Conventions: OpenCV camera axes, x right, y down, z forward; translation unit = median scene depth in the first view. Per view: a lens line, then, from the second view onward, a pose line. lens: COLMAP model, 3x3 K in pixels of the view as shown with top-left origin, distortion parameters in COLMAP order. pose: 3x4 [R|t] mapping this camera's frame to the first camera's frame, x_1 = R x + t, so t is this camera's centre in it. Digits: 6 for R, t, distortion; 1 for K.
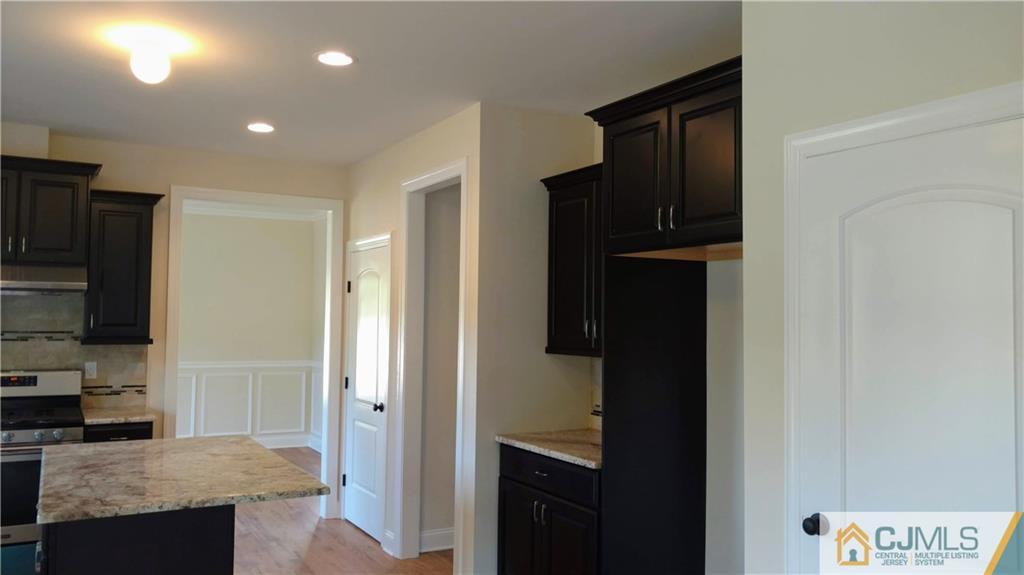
lens RADIAL K [[828.6, 0, 515.7], [0, 828.6, 284.0], [0, 0, 1]] dist [0.032671, -0.023401]
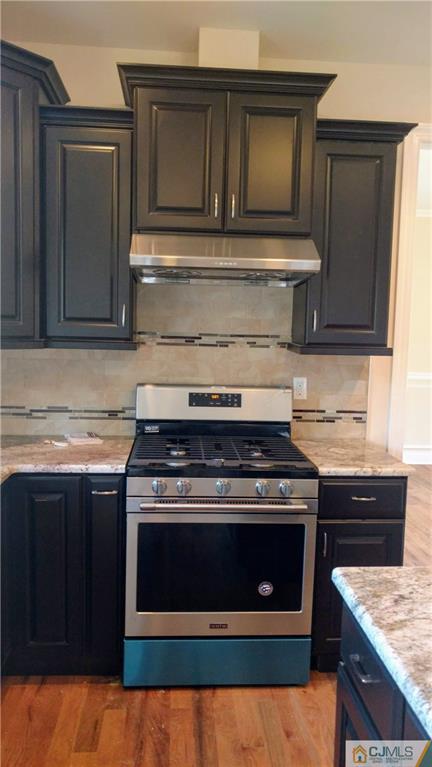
lens RADIAL K [[620.6, 0, 226.8], [0, 620.6, 385.6], [0, 0, 1]] dist [0.032671, -0.023401]
pose [[0.912528, 0.048175, -0.406167, -0.361861], [0.003312, 0.992136, 0.125118, 0.033148], [0.409000, -0.115519, 0.905193, 0.496766]]
